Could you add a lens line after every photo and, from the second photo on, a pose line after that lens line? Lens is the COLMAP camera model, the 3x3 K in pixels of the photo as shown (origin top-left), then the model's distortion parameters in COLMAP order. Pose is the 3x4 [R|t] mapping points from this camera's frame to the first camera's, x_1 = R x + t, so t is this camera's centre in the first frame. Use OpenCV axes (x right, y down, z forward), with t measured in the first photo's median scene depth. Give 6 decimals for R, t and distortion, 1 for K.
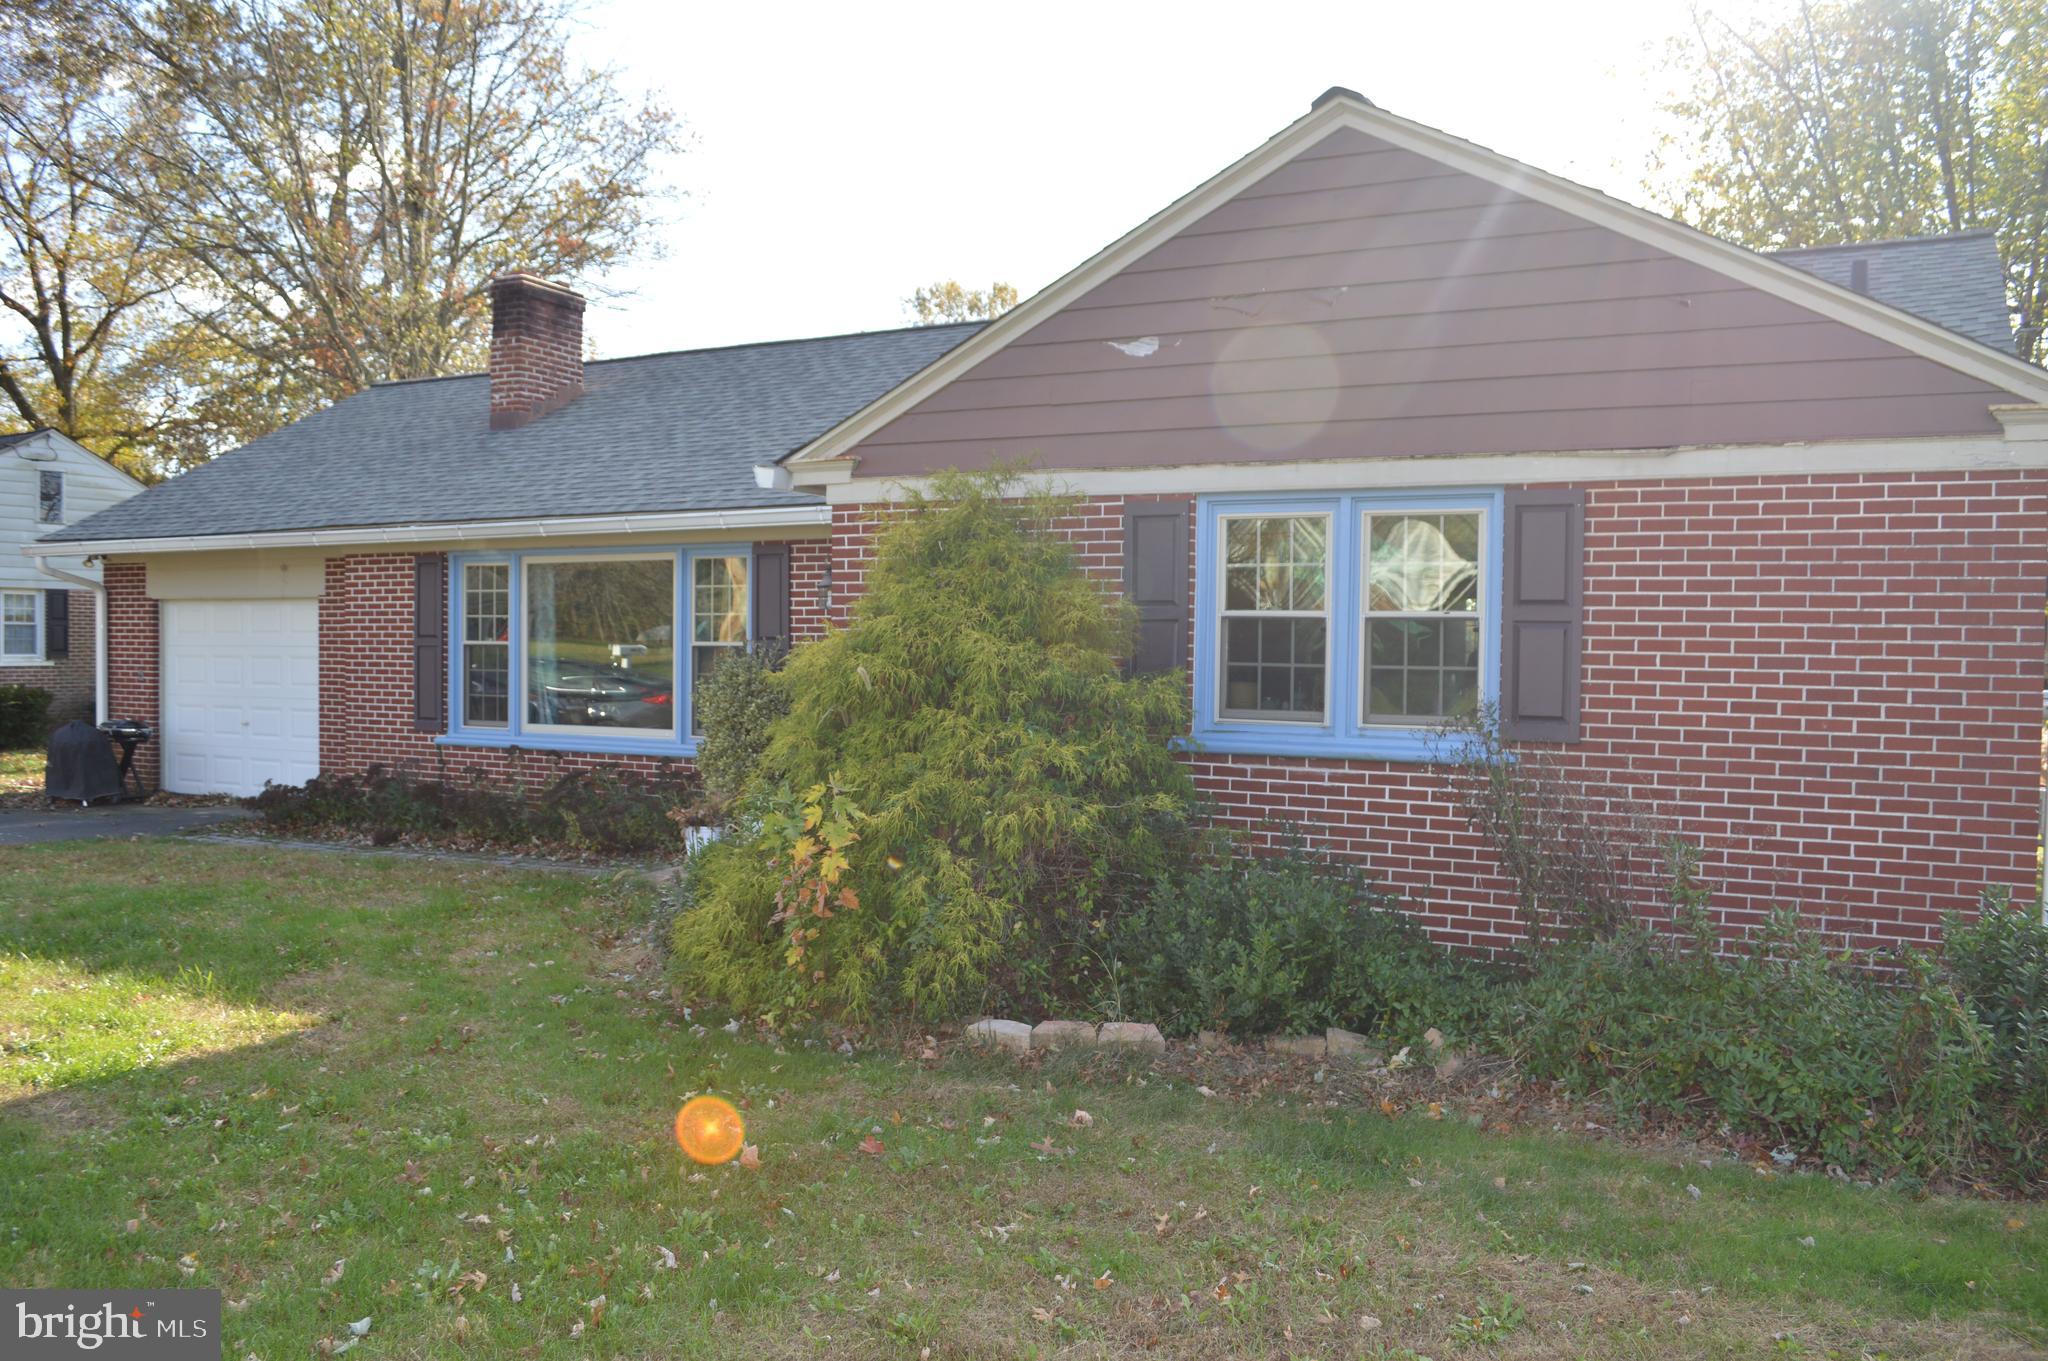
lens RADIAL K [[1620.9, 0, 1022.7], [0, 1620.9, 678.5], [0, 0, 1]] dist [-0.099232, 0.000592]
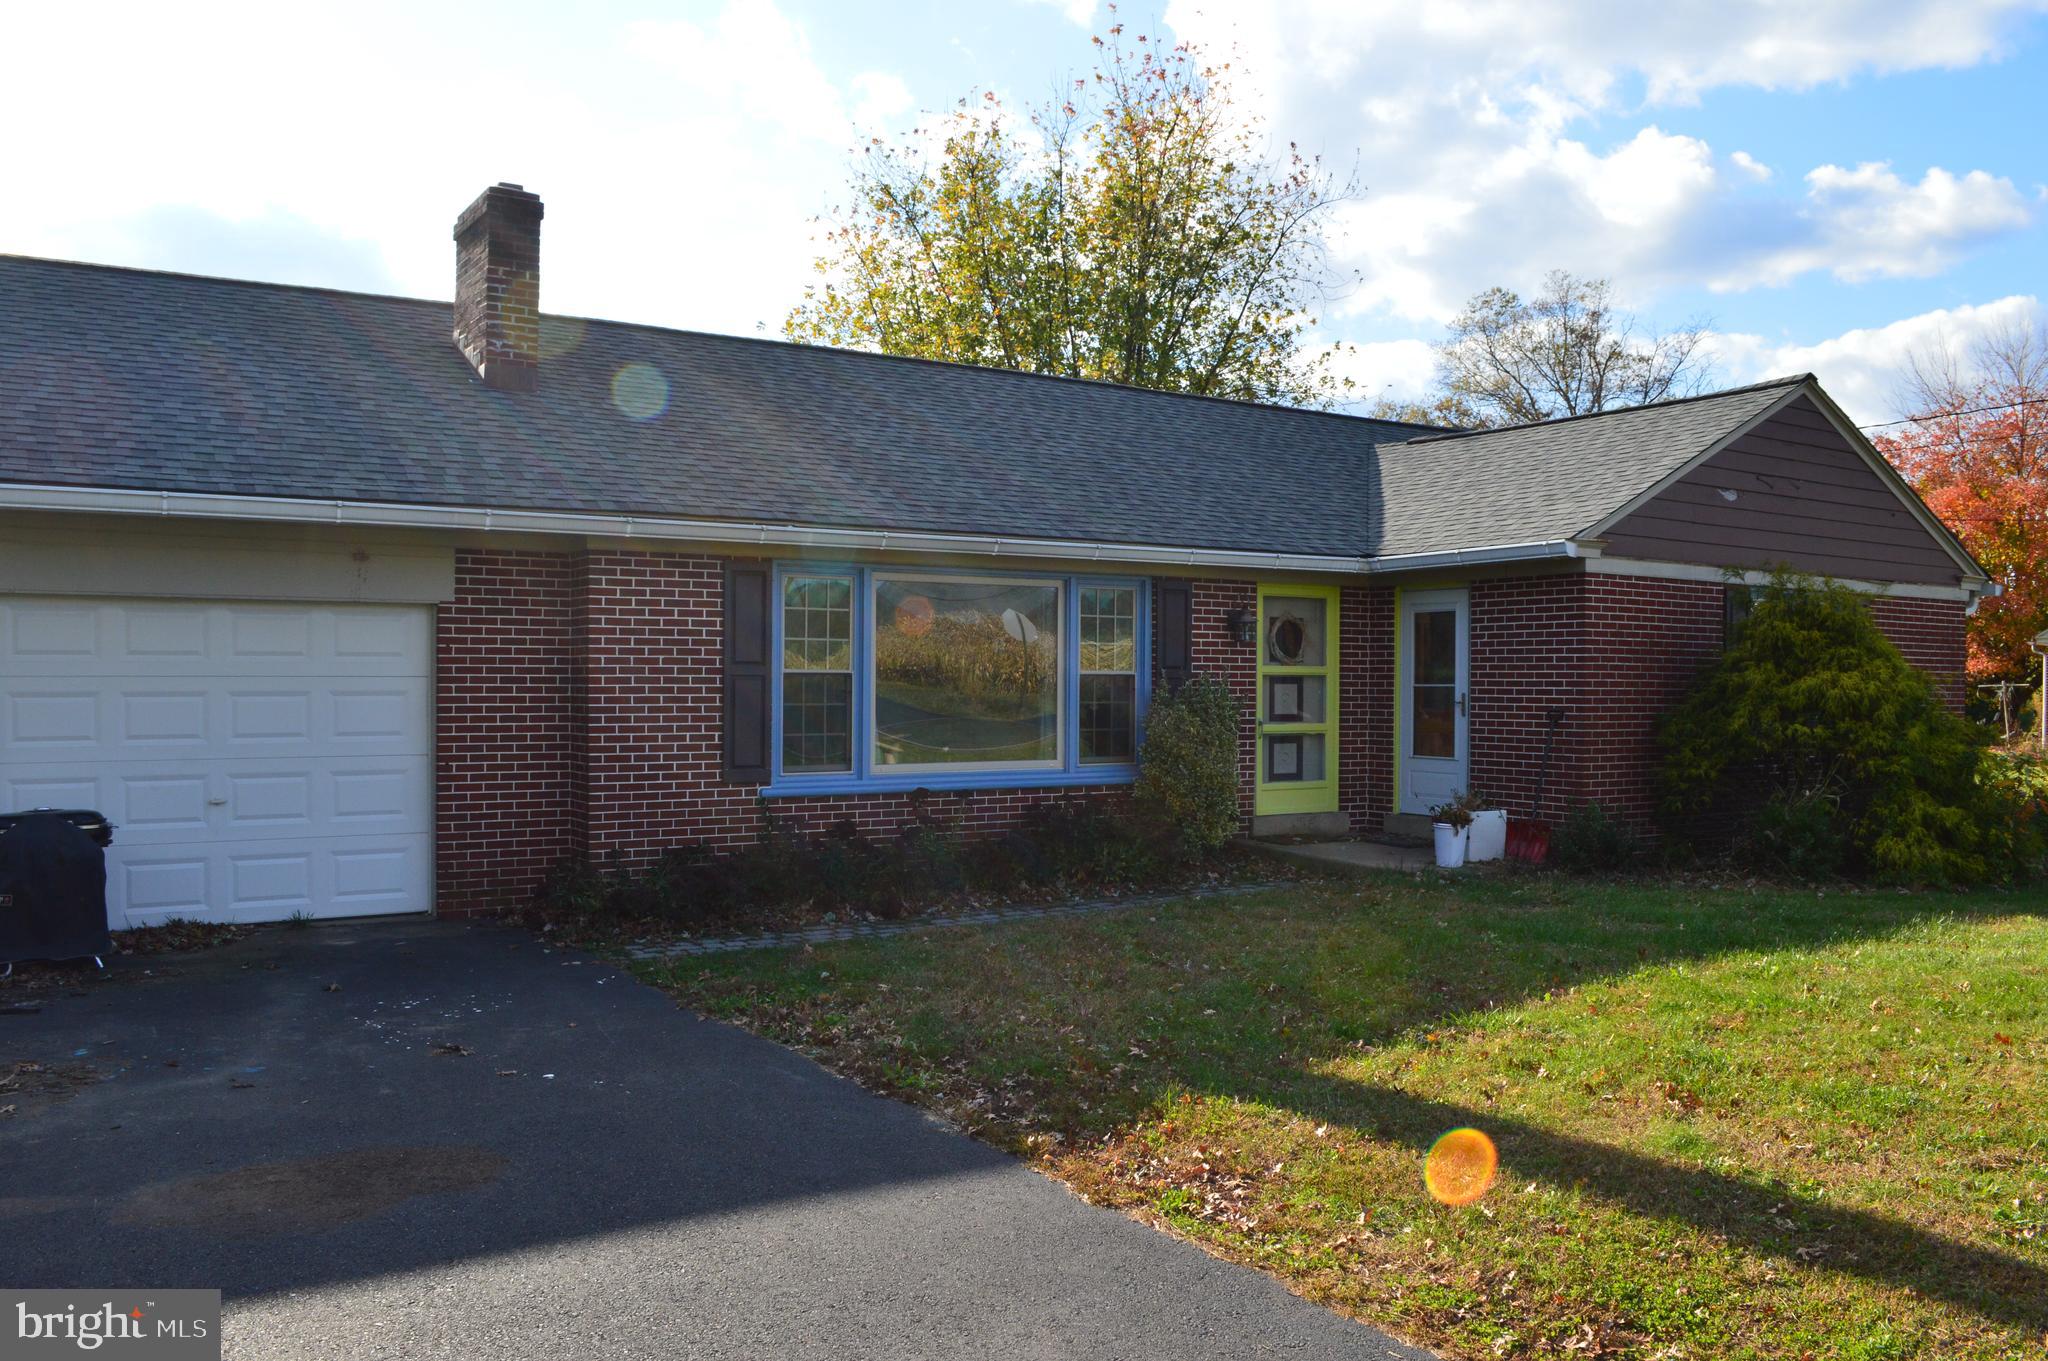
lens RADIAL K [[1620.9, 0, 1023.5], [0, 1620.9, 685.2], [0, 0, 1]] dist [-0.099232, 0.000592]
pose [[0.479294, -0.009615, 0.877602, -1.026449], [0.019431, 0.999811, 0.000342, -0.013207], [-0.877440, 0.016889, 0.479390, 0.503958]]
